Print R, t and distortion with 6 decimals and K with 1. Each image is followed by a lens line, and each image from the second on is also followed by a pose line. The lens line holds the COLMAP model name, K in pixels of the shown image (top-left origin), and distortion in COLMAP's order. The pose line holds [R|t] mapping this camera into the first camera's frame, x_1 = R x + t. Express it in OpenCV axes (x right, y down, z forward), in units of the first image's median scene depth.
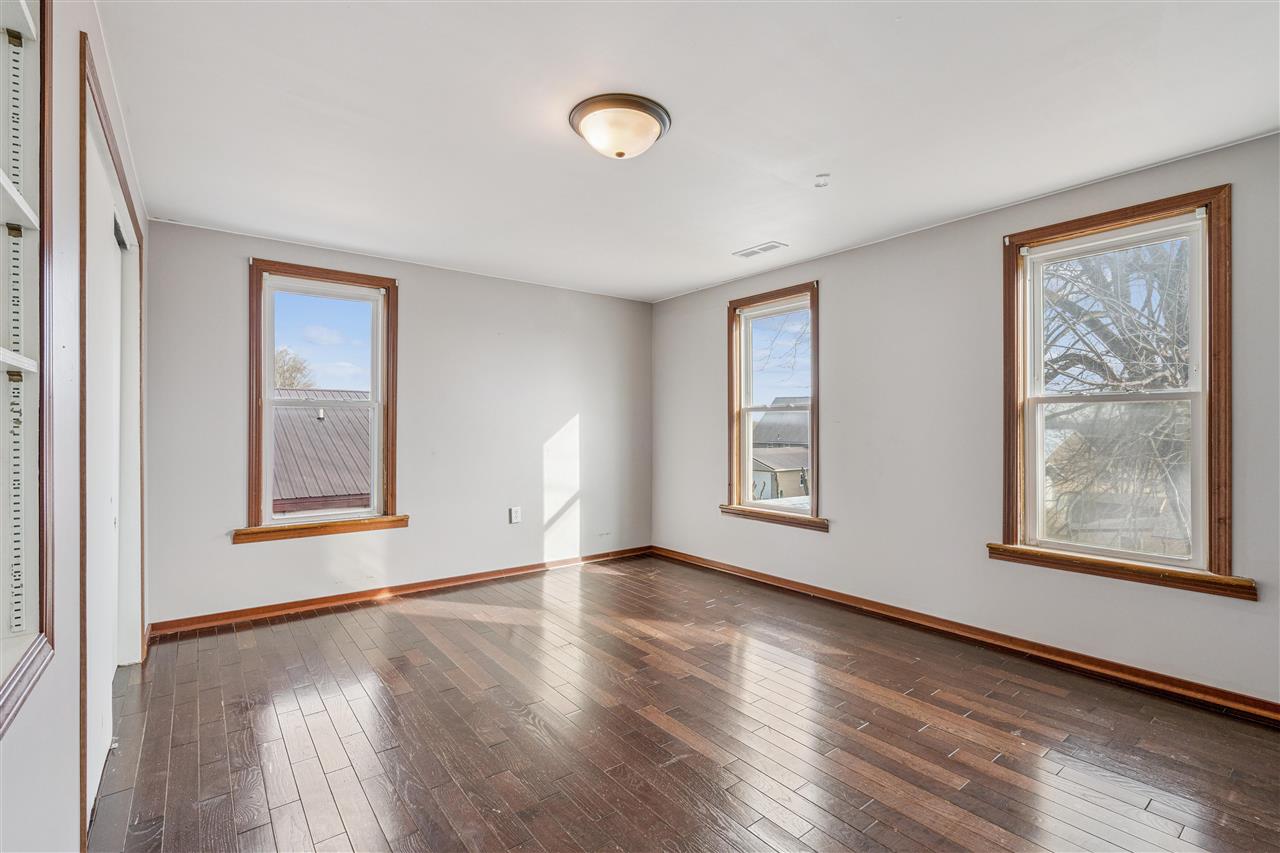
lens RADIAL K [[587.8, 0, 634.0], [0, 587.8, 427.5], [0, 0, 1]] dist [0.001843, 0.000169]
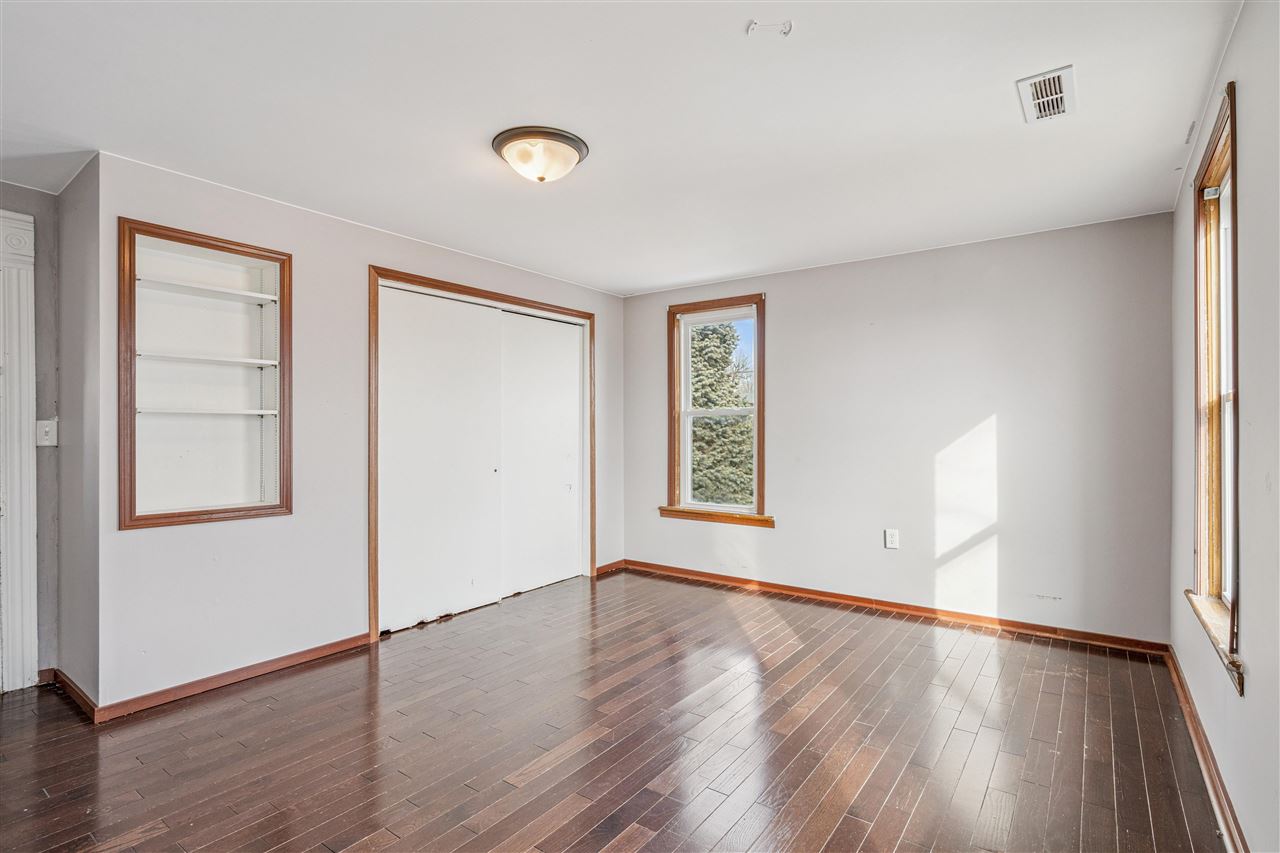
lens RADIAL K [[616.5, 0, 637.6], [0, 616.5, 431.1], [0, 0, 1]] dist [0.000214, -0.000046]
pose [[0.281914, 0.001292, -0.959439, 0.514213], [-0.000861, 0.999999, 0.001094, -0.002899], [0.959439, 0.000518, 0.281914, 0.400434]]
